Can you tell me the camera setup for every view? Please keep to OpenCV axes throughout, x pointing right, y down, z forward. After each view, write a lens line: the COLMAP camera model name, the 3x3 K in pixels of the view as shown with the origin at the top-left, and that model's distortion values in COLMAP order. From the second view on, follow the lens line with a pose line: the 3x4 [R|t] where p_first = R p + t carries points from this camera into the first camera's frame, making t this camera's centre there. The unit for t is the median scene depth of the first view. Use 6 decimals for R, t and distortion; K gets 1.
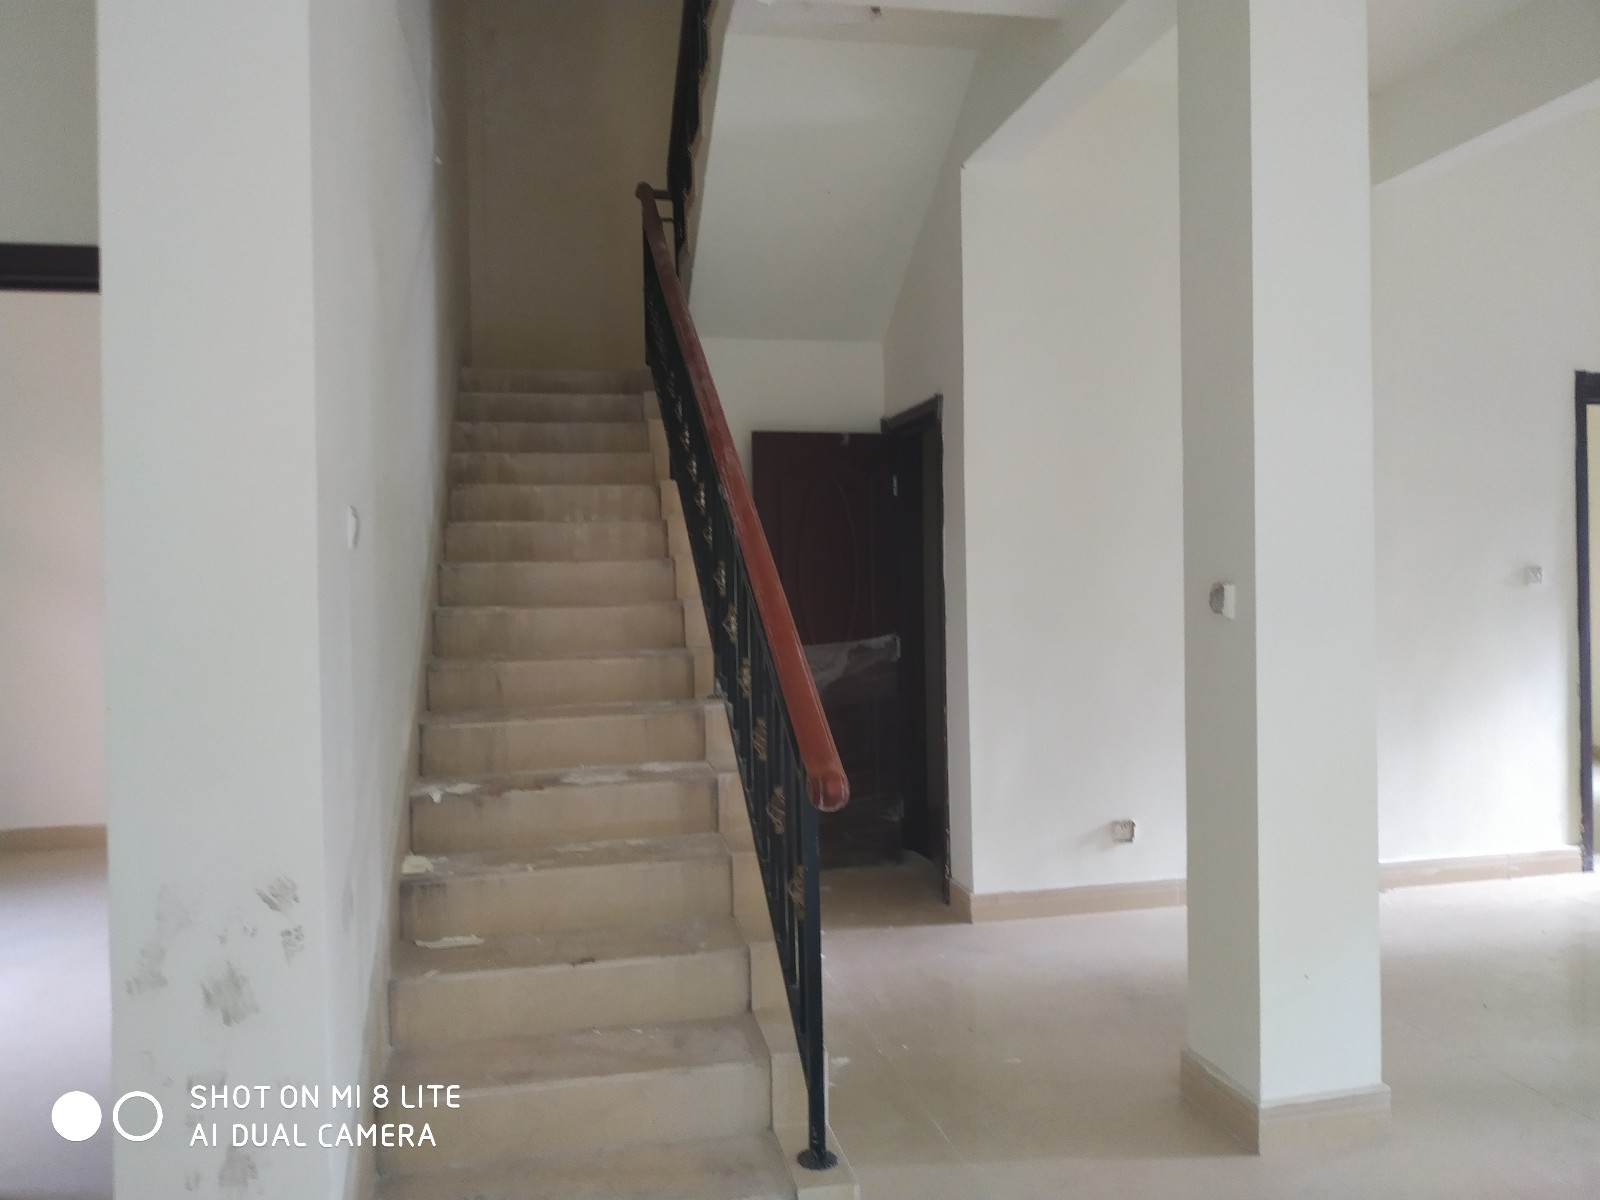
lens RADIAL K [[1175.5, 0, 791.1], [0, 1175.5, 599.6], [0, 0, 1]] dist [-0.001730, -0.005024]
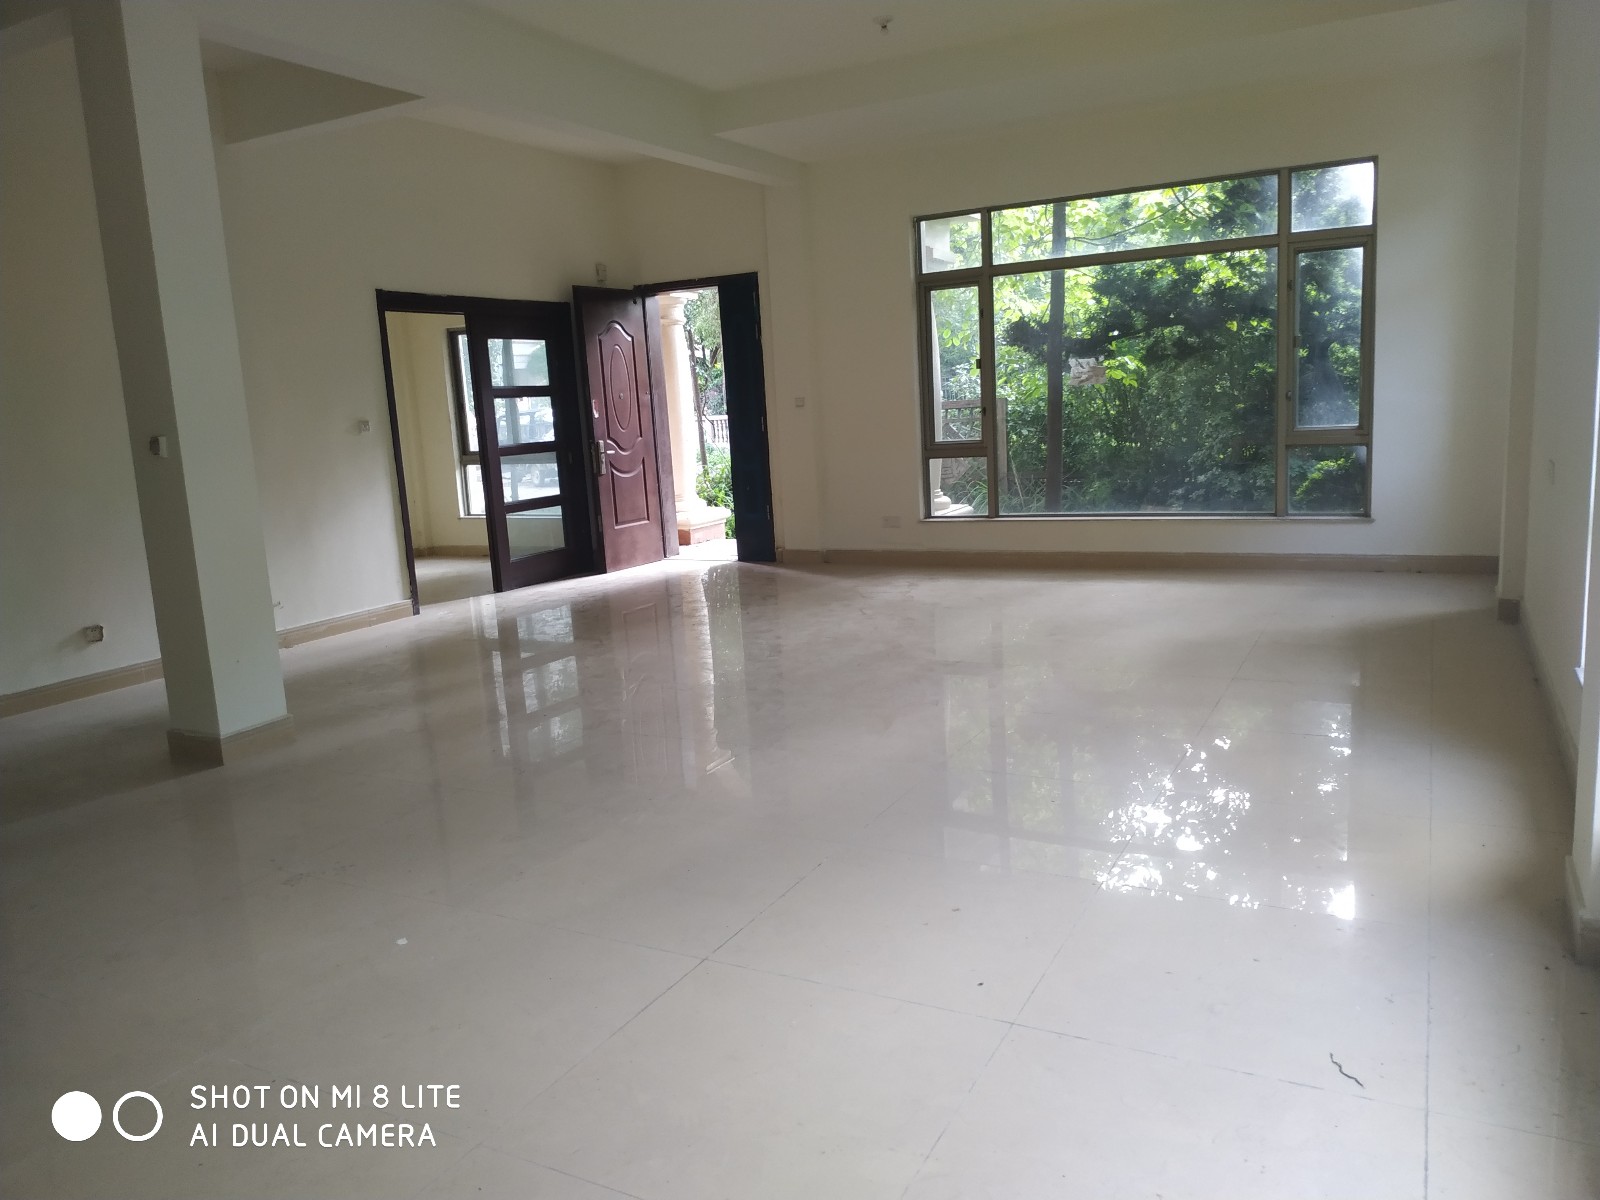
lens RADIAL K [[1175.5, 0, 791.1], [0, 1175.5, 599.6], [0, 0, 1]] dist [-0.001730, -0.005024]
pose [[0.647010, -0.145582, 0.748454, -0.239366], [0.058235, 0.988171, 0.141868, 0.023085], [-0.760254, -0.048204, 0.647834, -0.556947]]
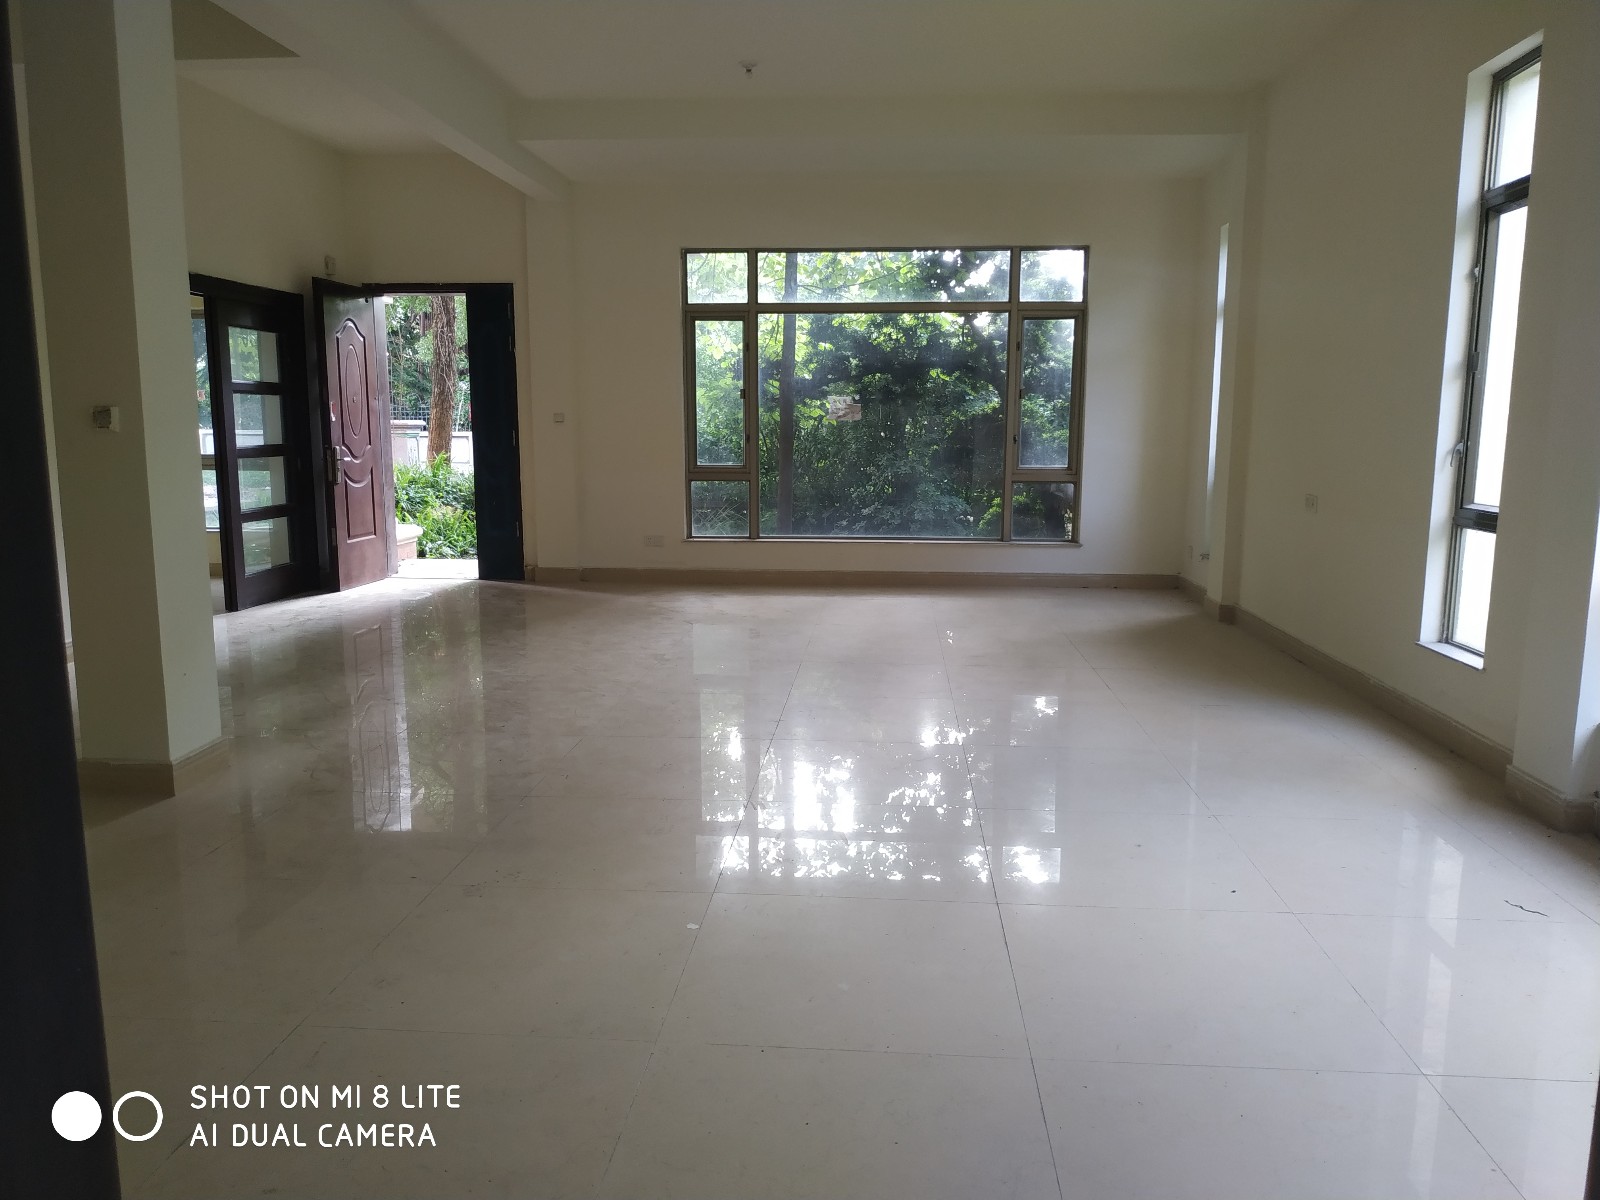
lens RADIAL K [[1139.8, 0, 800.0], [0, 1139.8, 600.0], [0, 0, 1]] dist [0.134916, -0.435143]
pose [[0.276906, -0.124299, 0.952824, -0.513154], [0.007030, 0.991834, 0.127345, 0.037600], [-0.960871, -0.028564, 0.275519, -0.102171]]
